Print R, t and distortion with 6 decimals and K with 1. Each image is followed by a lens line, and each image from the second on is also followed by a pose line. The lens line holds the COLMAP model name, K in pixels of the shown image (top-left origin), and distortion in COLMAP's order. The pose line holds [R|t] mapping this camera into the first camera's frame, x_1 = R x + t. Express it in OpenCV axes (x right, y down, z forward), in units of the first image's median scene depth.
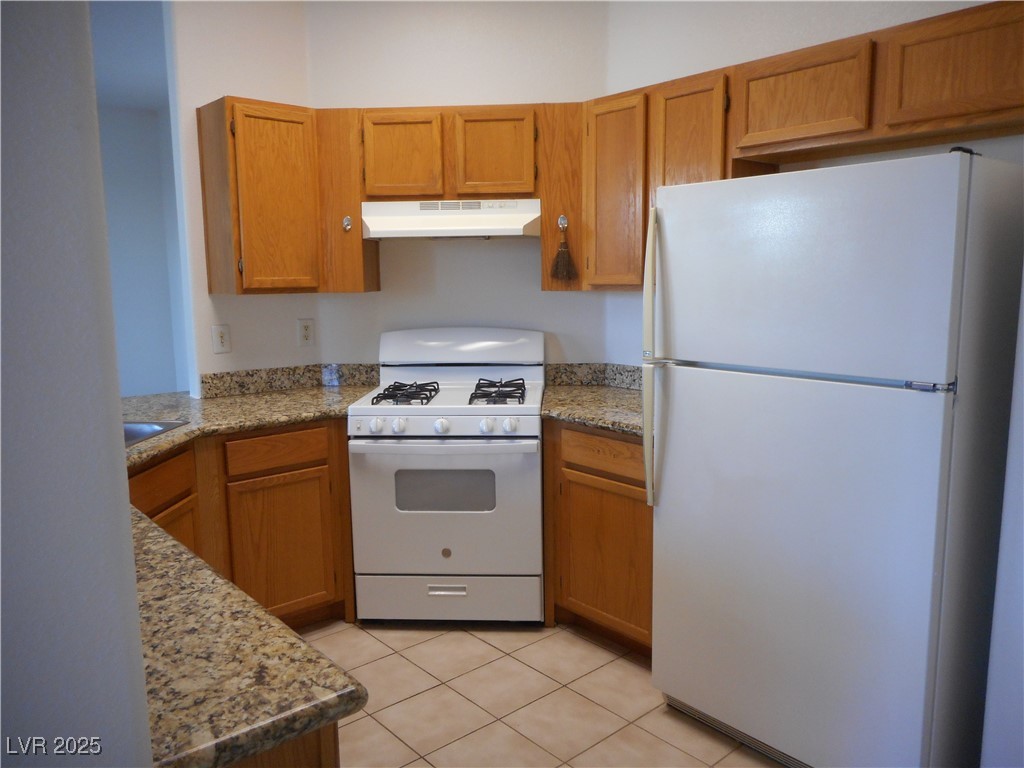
lens RADIAL K [[772.2, 0, 511.5], [0, 772.2, 383.5], [0, 0, 1]] dist [-0.000025, -0.002217]
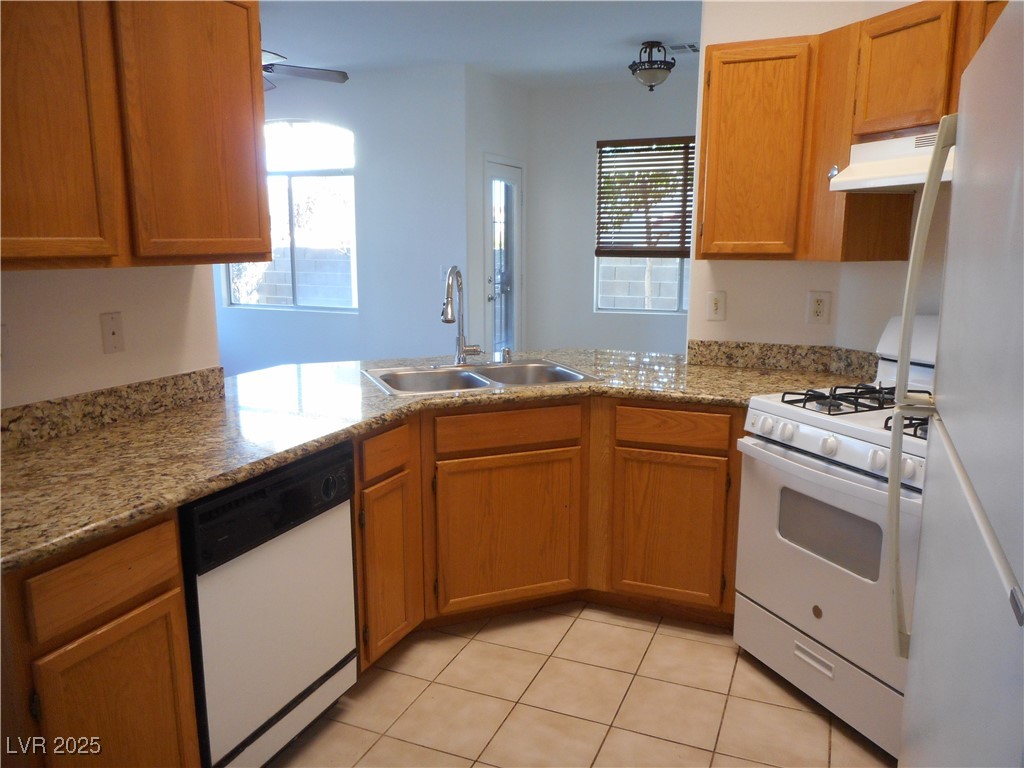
lens RADIAL K [[772.2, 0, 511.4], [0, 772.2, 384.9], [0, 0, 1]] dist [-0.000025, -0.002217]
pose [[0.429485, 0.171595, -0.886621, 0.412469], [-0.128355, 0.983414, 0.128152, -0.055743], [0.893906, 0.058763, 0.444387, 0.382109]]
